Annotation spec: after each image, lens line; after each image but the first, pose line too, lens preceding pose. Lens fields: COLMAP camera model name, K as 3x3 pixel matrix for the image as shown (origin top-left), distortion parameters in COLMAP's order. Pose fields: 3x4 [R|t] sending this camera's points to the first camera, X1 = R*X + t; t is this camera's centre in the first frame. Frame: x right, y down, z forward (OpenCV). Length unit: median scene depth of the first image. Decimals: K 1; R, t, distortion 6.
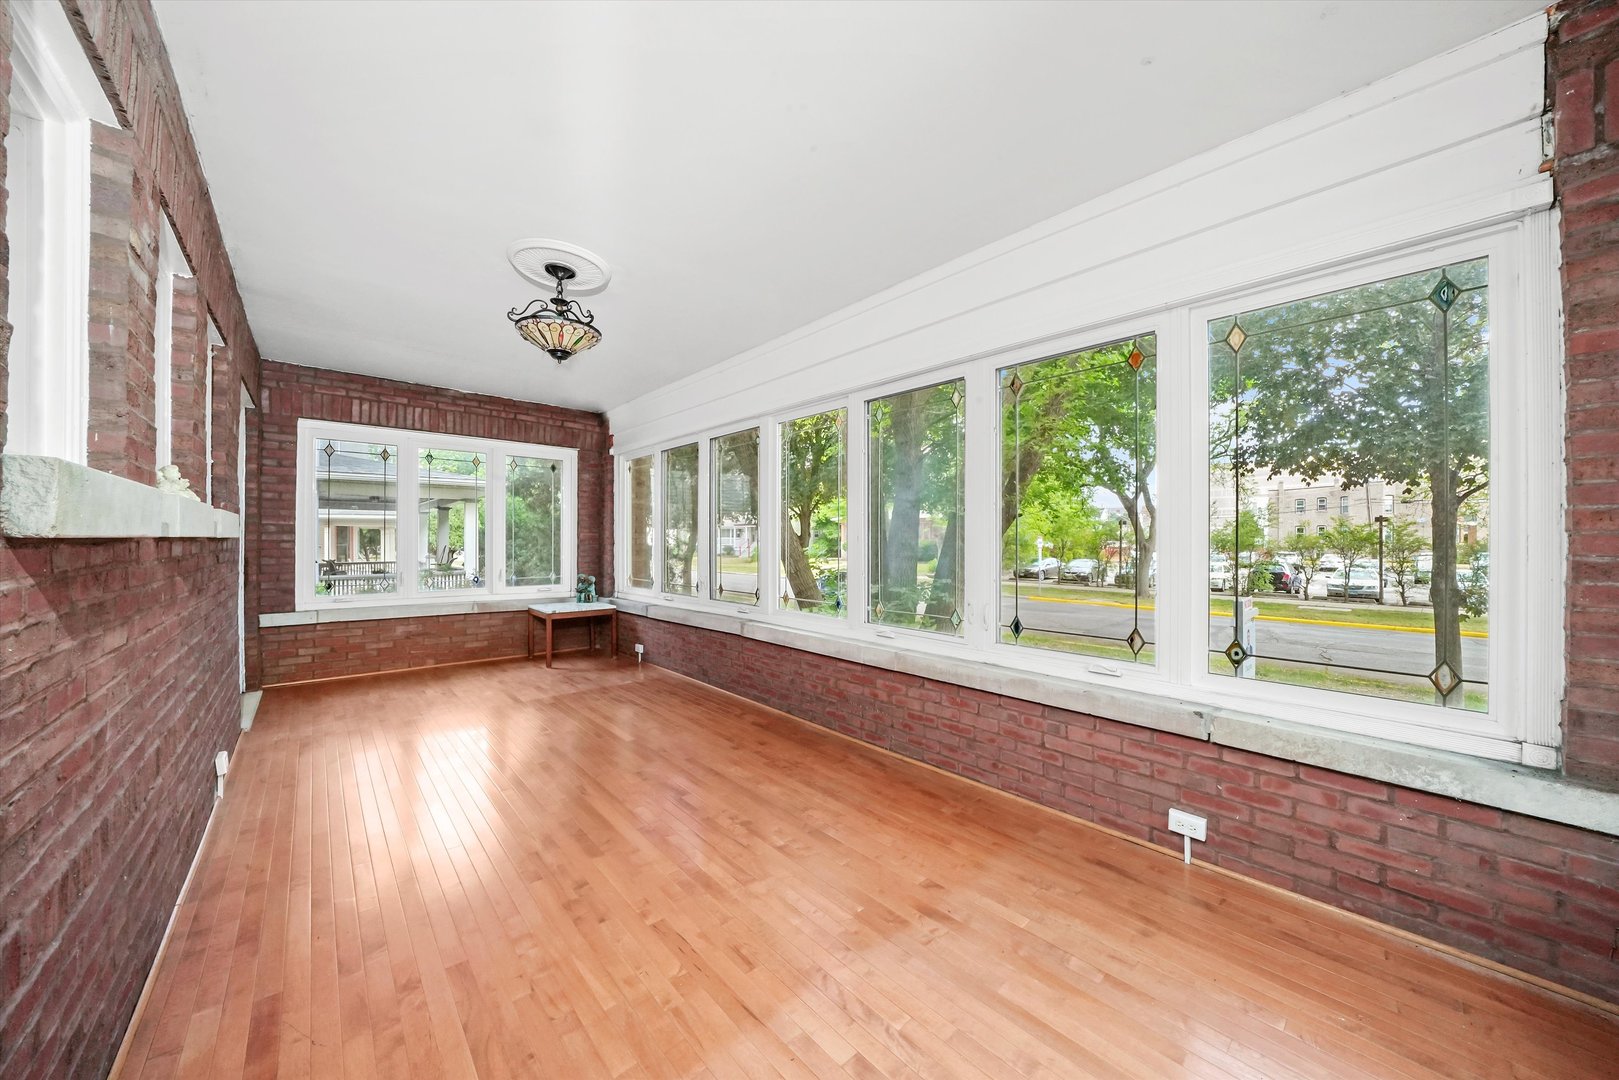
lens RADIAL K [[568.5, 0, 842.3], [0, 568.5, 541.2], [0, 0, 1]] dist [-0.028125, -0.000005]
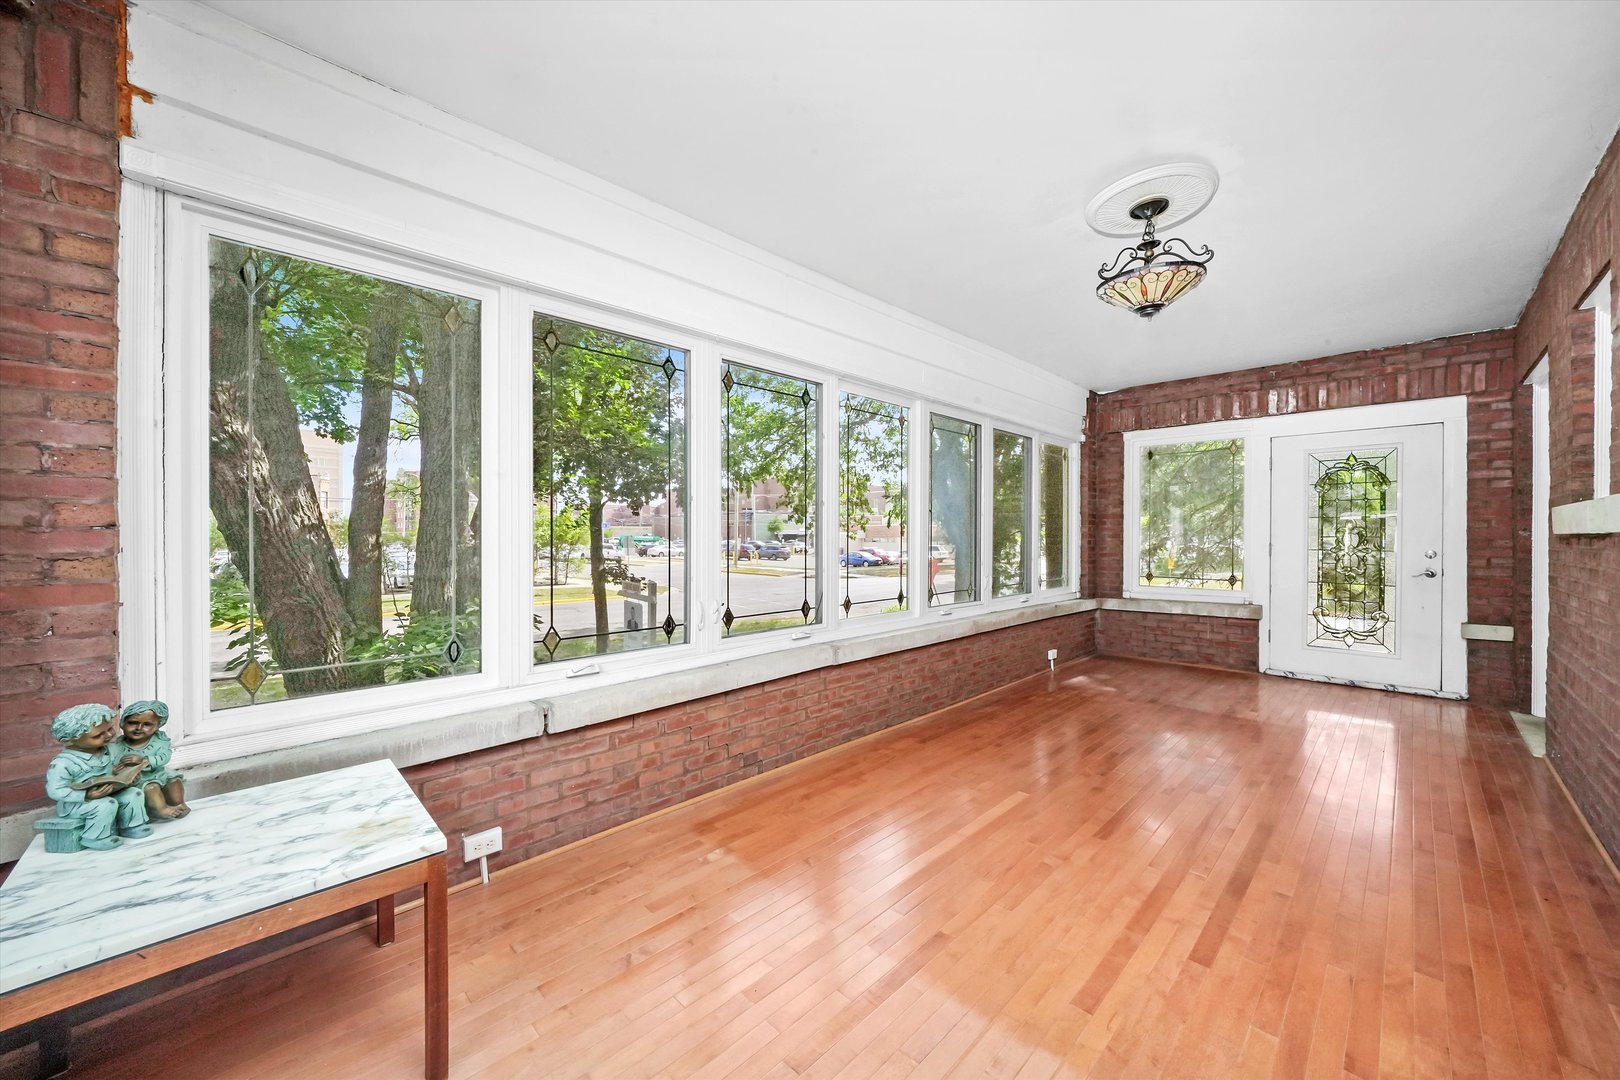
lens RADIAL K [[619.9, 0, 799.6], [0, 619.9, 538.9], [0, 0, 1]] dist [-0.001738, 0.000005]
pose [[-0.041048, -0.004979, 0.999145, -1.107021], [0.001859, 0.999985, 0.005060, 0.001698], [-0.999155, 0.002065, -0.041039, 1.230652]]
